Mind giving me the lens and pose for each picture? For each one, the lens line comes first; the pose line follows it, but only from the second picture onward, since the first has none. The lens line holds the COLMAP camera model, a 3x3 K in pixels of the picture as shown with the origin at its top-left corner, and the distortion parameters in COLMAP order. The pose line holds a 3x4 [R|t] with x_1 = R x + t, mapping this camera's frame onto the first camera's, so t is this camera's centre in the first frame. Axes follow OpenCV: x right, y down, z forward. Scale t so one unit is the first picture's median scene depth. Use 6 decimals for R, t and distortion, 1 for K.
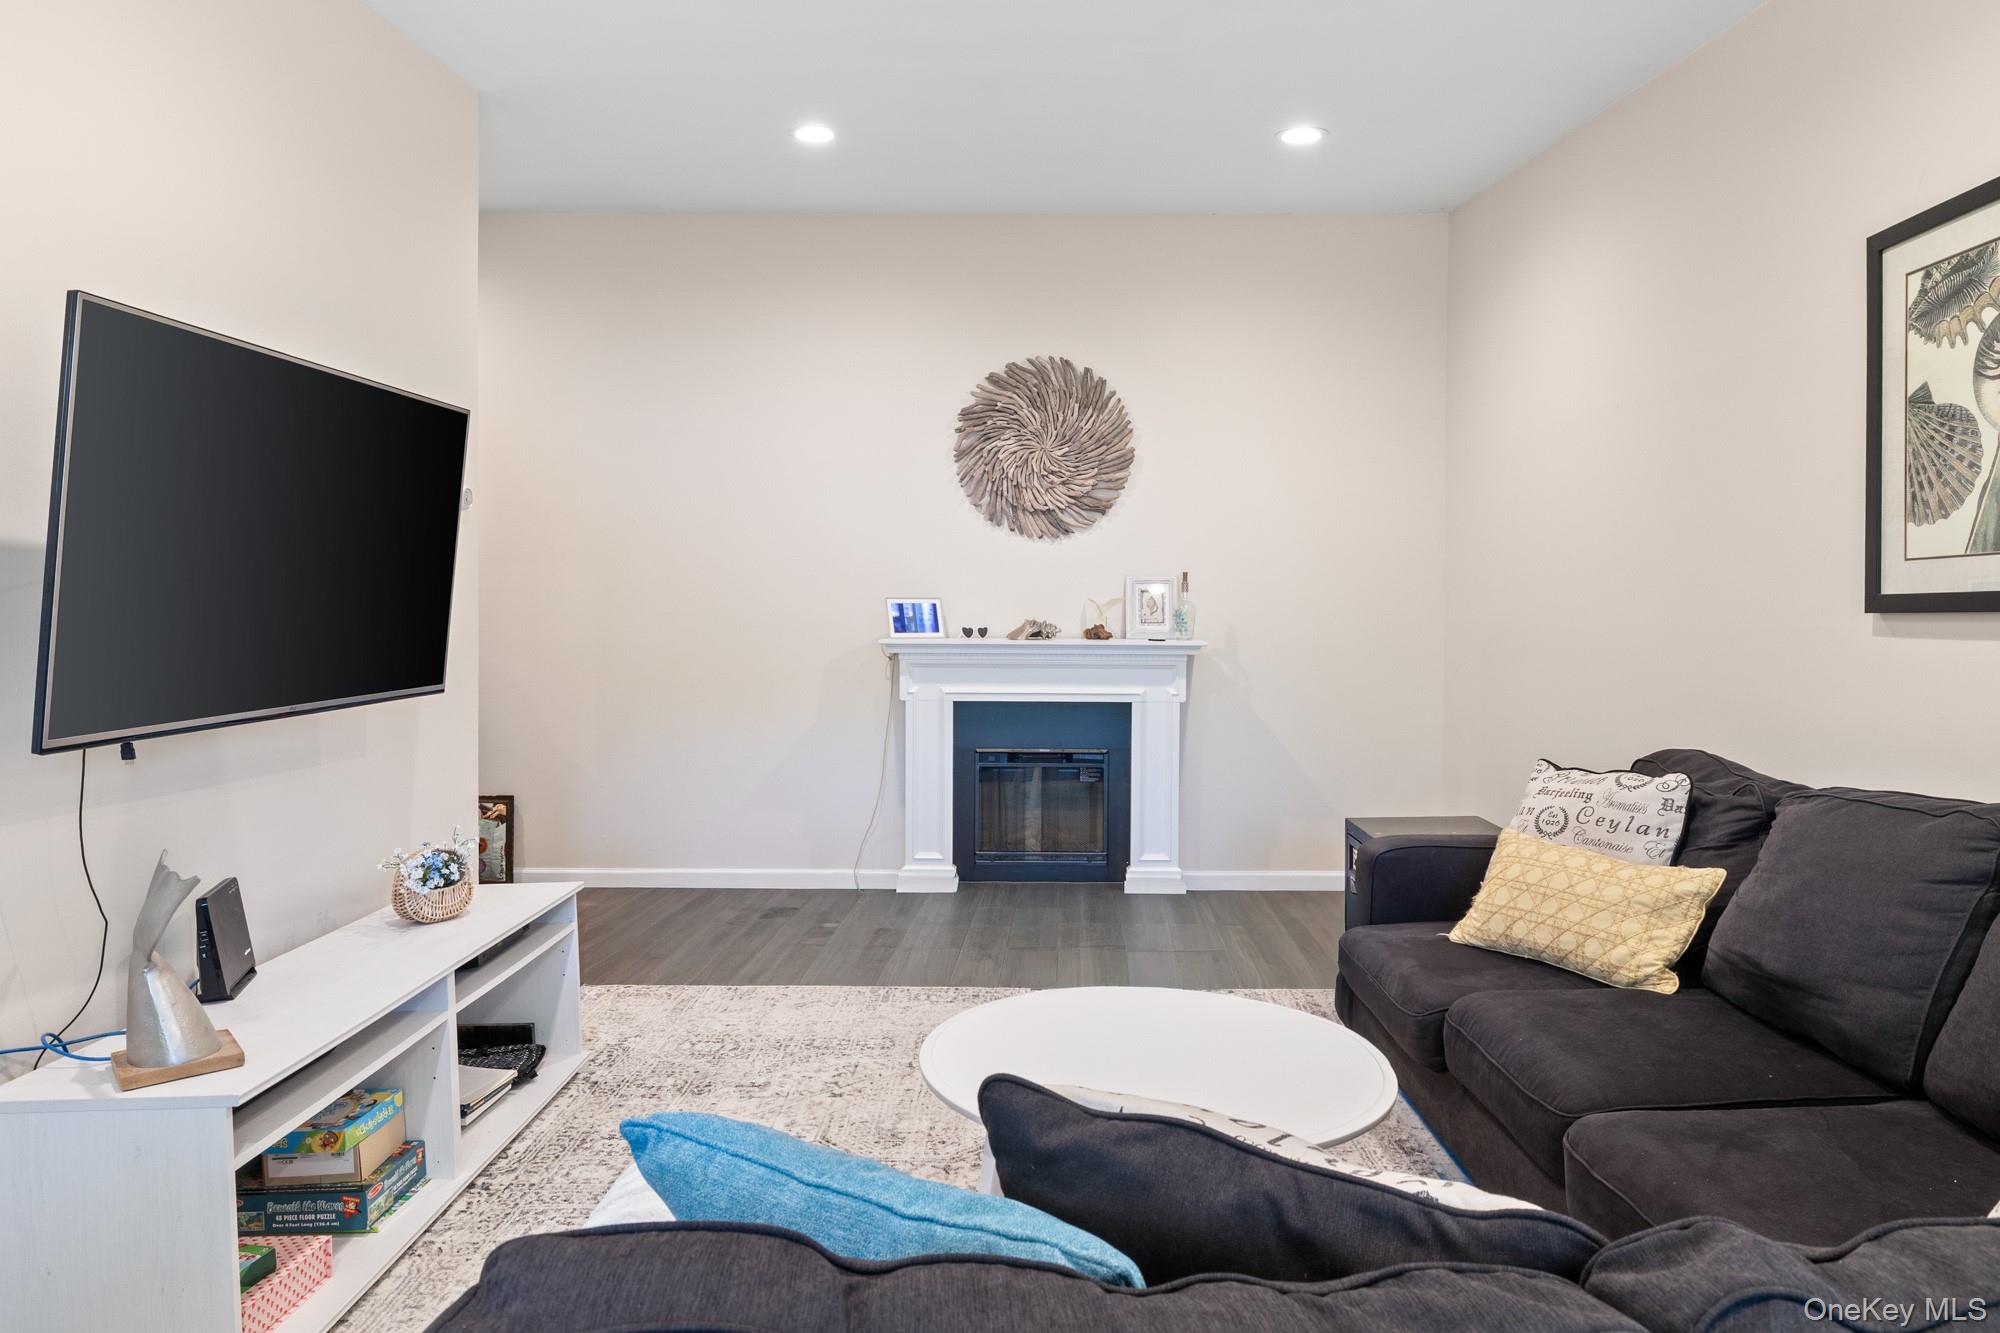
lens RADIAL K [[1159.1, 0, 1004.5], [0, 1159.1, 624.9], [0, 0, 1]] dist [0.001069, 0.000278]
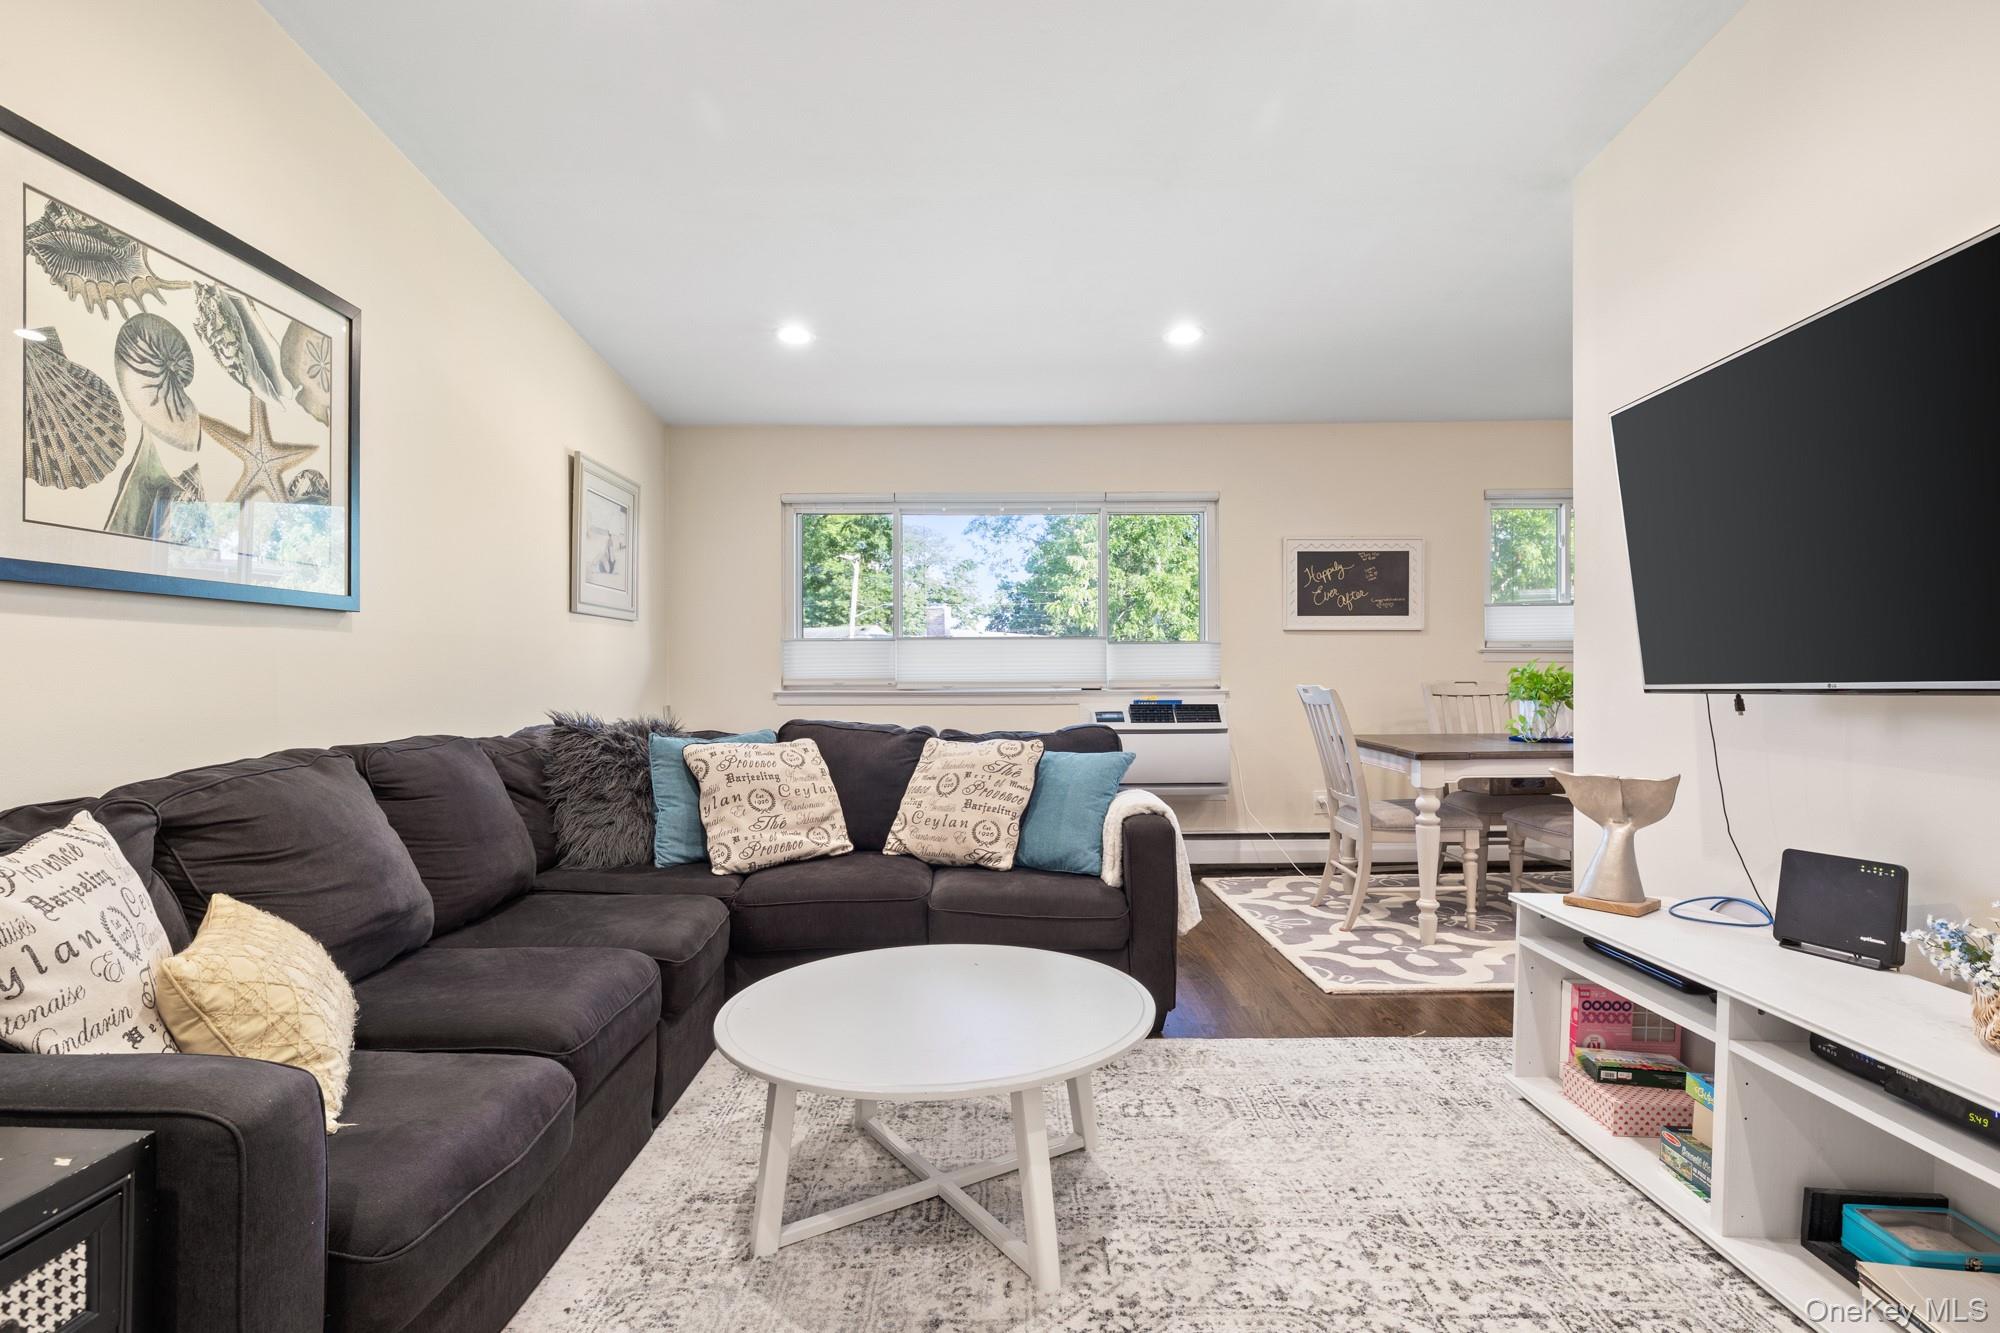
lens RADIAL K [[1059.4, 0, 995.0], [0, 1059.4, 677.5], [0, 0, 1]] dist [-0.003584, 0.000834]
pose [[-0.999848, 0.002380, -0.017266, 0.085072], [0.002184, 0.999933, 0.011334, 0.053530], [0.017291, 0.011295, -0.999787, 1.859281]]
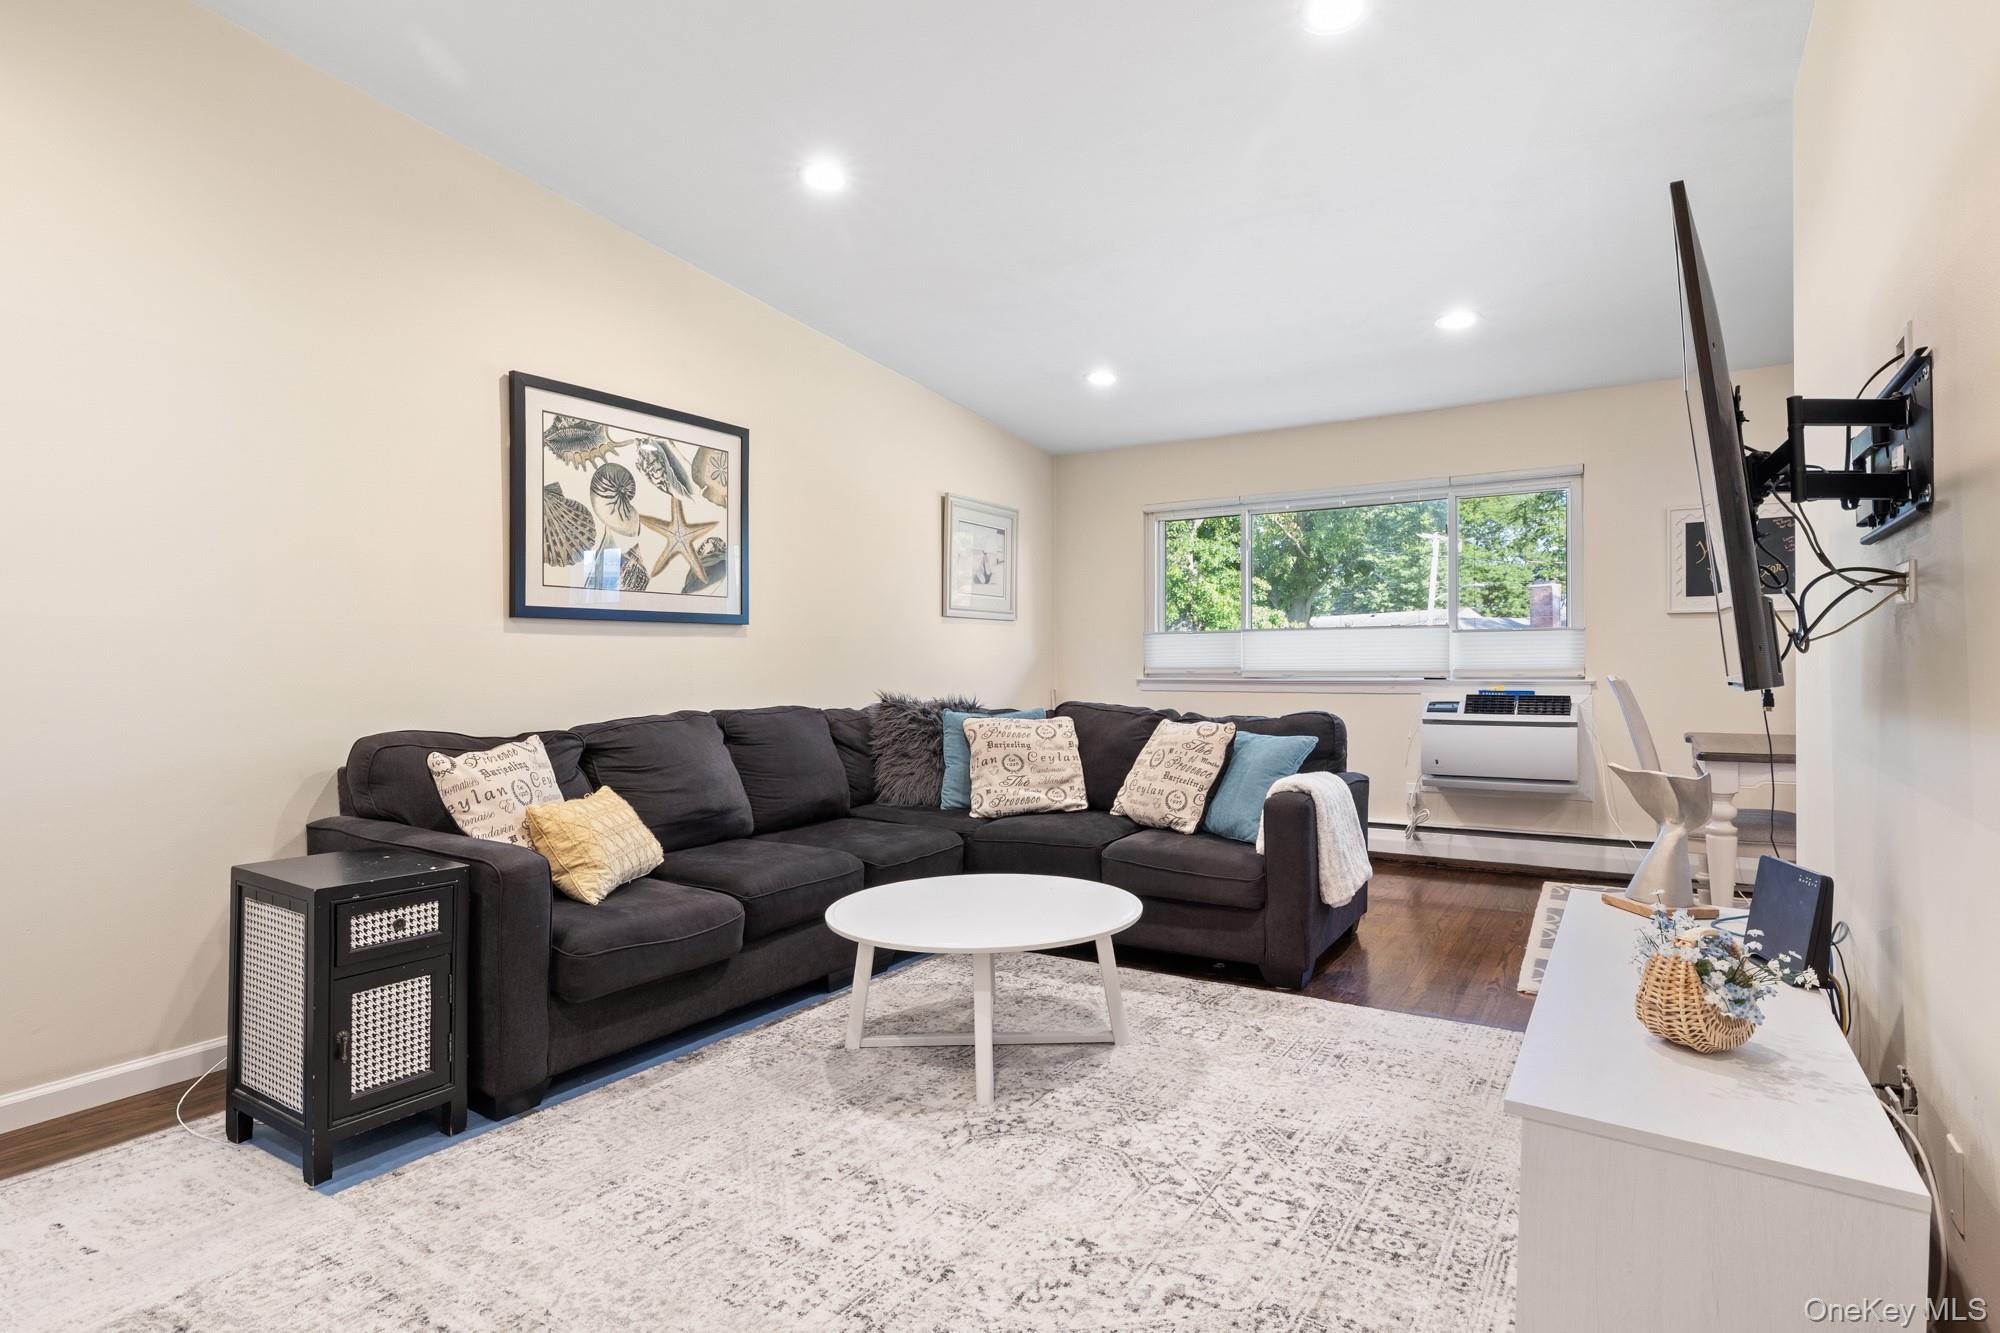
lens RADIAL K [[1084.6, 0, 965.0], [0, 1084.6, 665.8], [0, 0, 1]] dist [-0.004389, -0.000393]
pose [[-0.838391, 0.001853, 0.545067, -0.570850], [0.008105, 0.999926, 0.009066, 0.049350], [-0.545010, 0.012019, -0.838344, 2.034742]]
